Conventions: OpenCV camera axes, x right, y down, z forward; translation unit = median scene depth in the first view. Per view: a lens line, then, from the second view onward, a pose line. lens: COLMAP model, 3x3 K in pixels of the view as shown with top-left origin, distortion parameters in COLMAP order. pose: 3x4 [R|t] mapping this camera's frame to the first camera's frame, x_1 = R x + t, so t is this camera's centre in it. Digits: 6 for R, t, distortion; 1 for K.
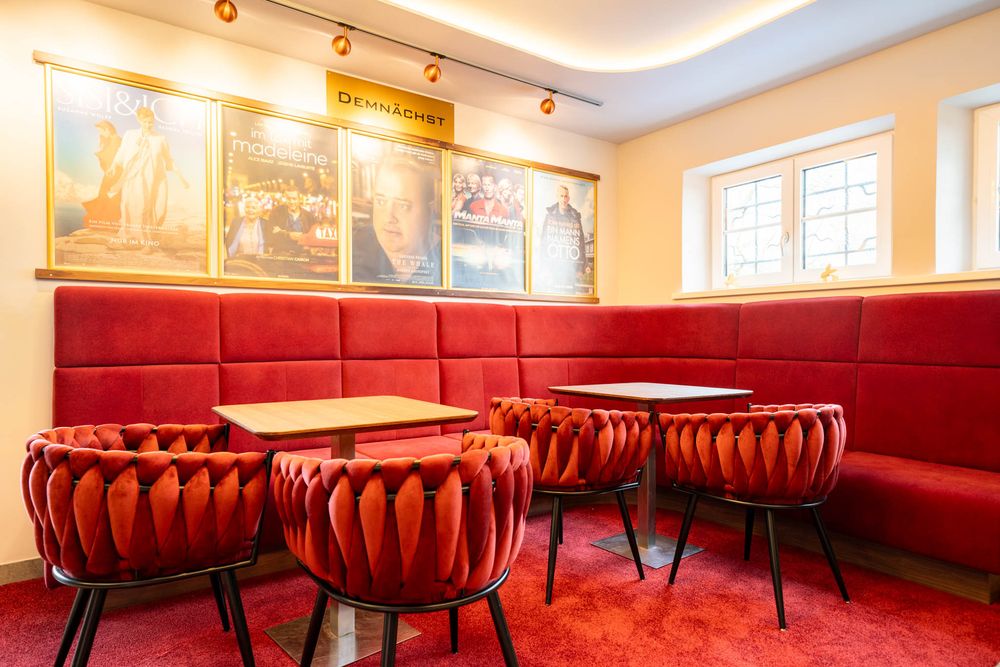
lens RADIAL K [[618.2, 0, 476.1], [0, 618.2, 334.4], [0, 0, 1]] dist [0.046084, 0.001035]
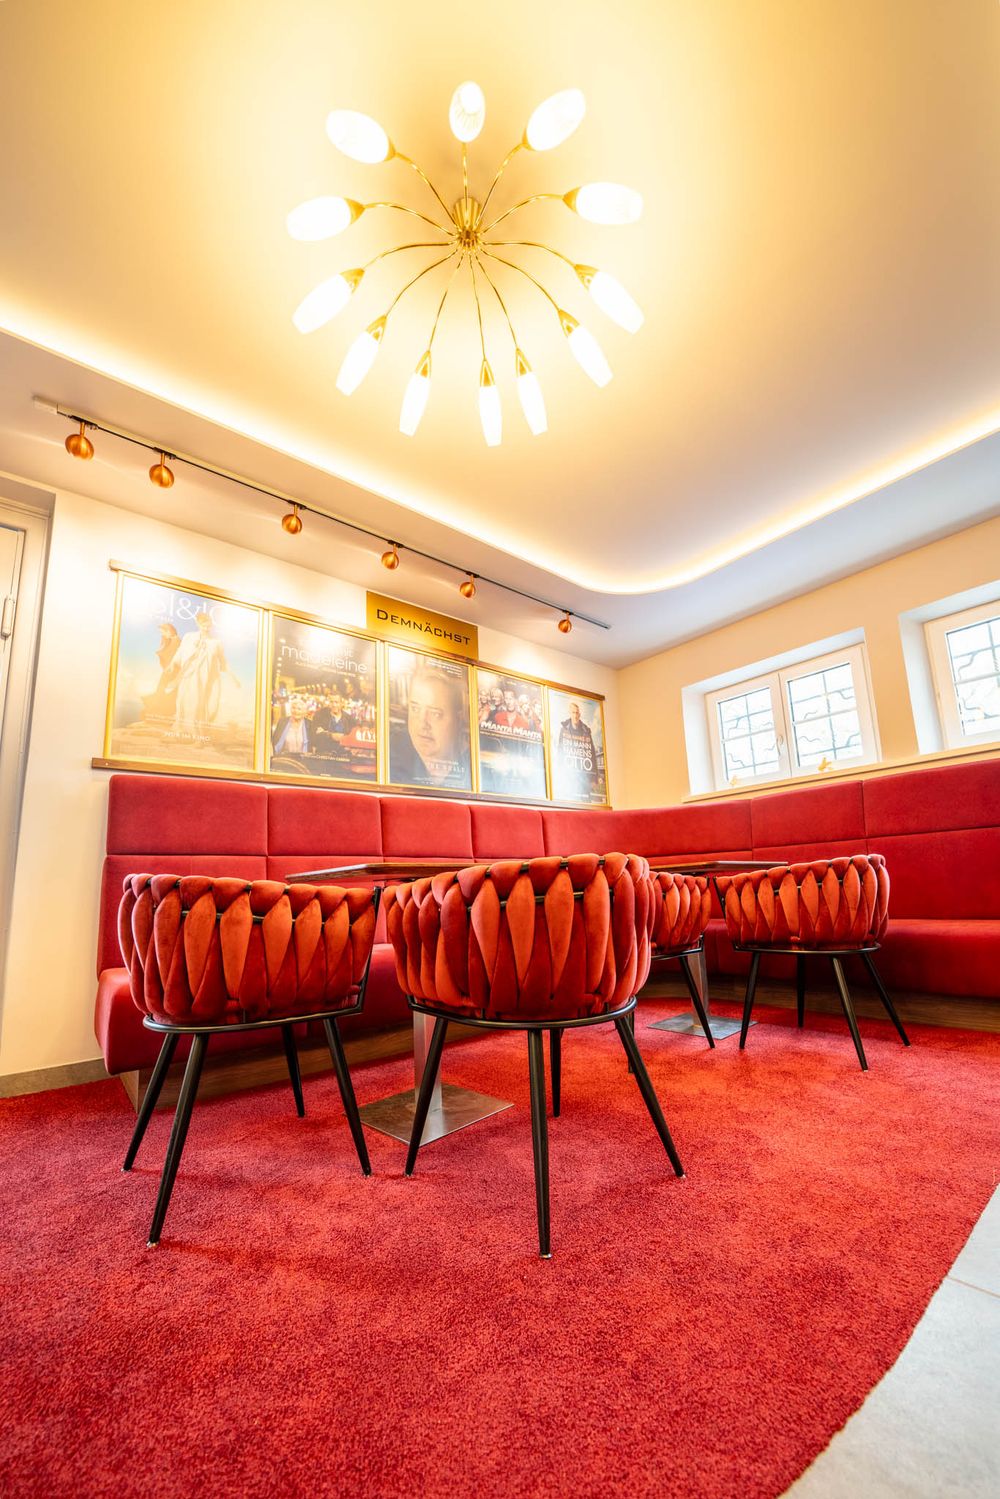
lens RADIAL K [[589.9, 0, 500.5], [0, 589.9, 795.6], [0, 0, 1]] dist [-0.016445, 0.003628]
pose [[0.995210, -0.024645, 0.094604, -0.130607], [0.039729, 0.986148, -0.161041, 0.116923], [-0.089325, 0.164028, 0.982403, 0.040318]]
